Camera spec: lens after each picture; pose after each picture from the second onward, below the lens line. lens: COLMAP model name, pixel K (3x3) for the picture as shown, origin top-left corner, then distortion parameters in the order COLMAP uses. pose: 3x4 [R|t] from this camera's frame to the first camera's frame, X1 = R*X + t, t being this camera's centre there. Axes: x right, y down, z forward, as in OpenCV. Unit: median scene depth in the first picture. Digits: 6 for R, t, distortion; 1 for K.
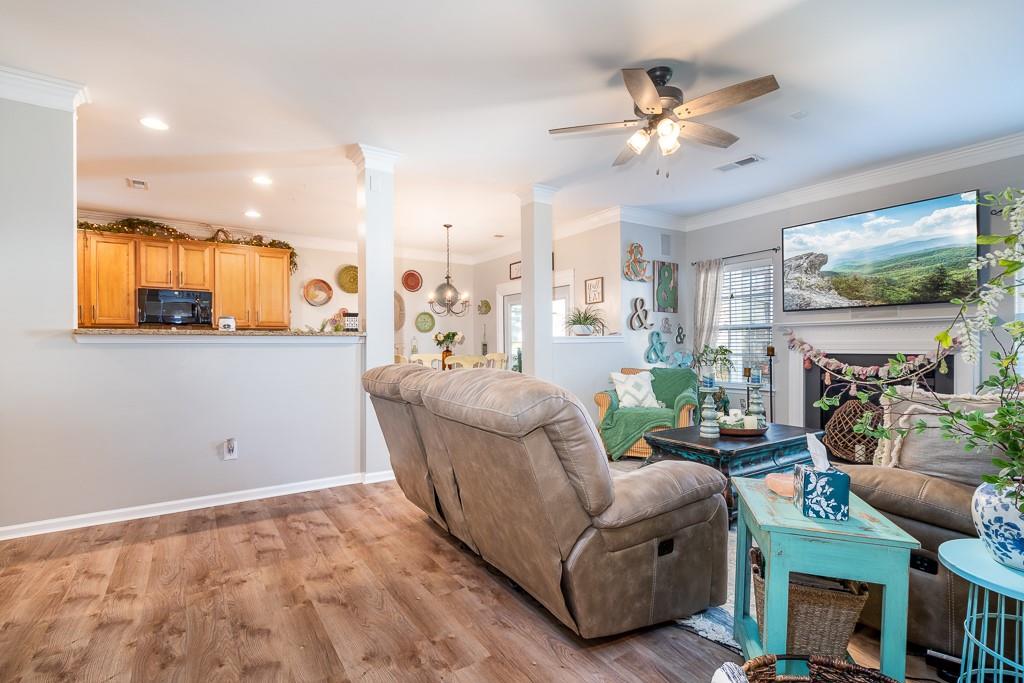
lens RADIAL K [[483.0, 0, 514.8], [0, 483.0, 343.9], [0, 0, 1]] dist [0.011780, -0.001019]
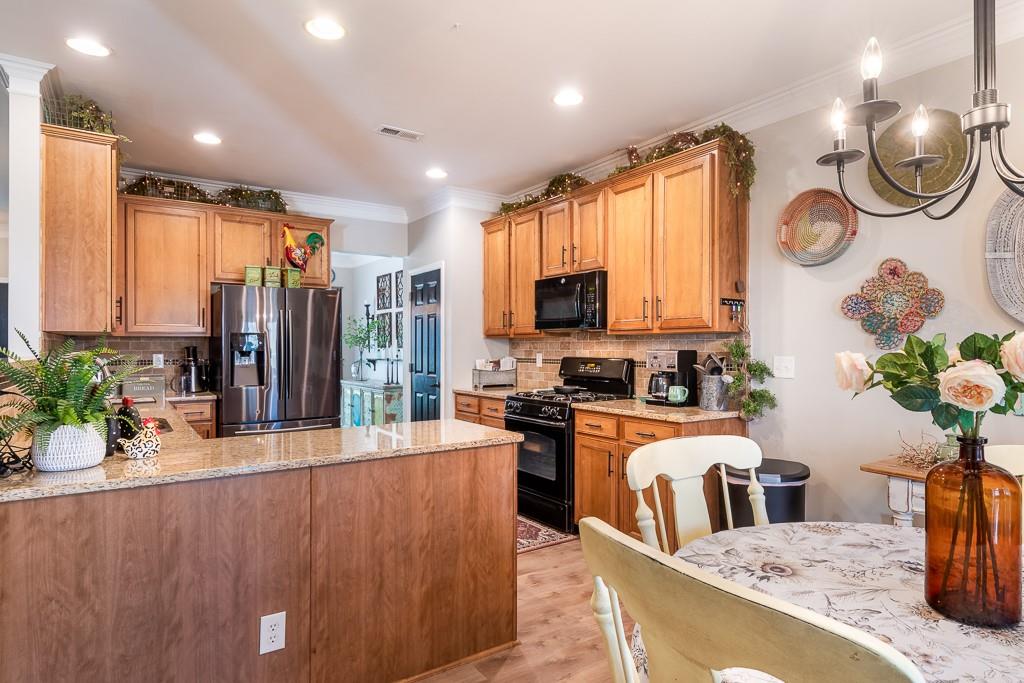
lens RADIAL K [[575.8, 0, 512.3], [0, 575.8, 348.1], [0, 0, 1]] dist [0.000875, -0.000529]
pose [[-0.001534, 0.006330, -0.999979, 0.032507], [0.005317, 0.999966, 0.006322, -0.025186], [0.999985, -0.005307, -0.001567, 0.980447]]
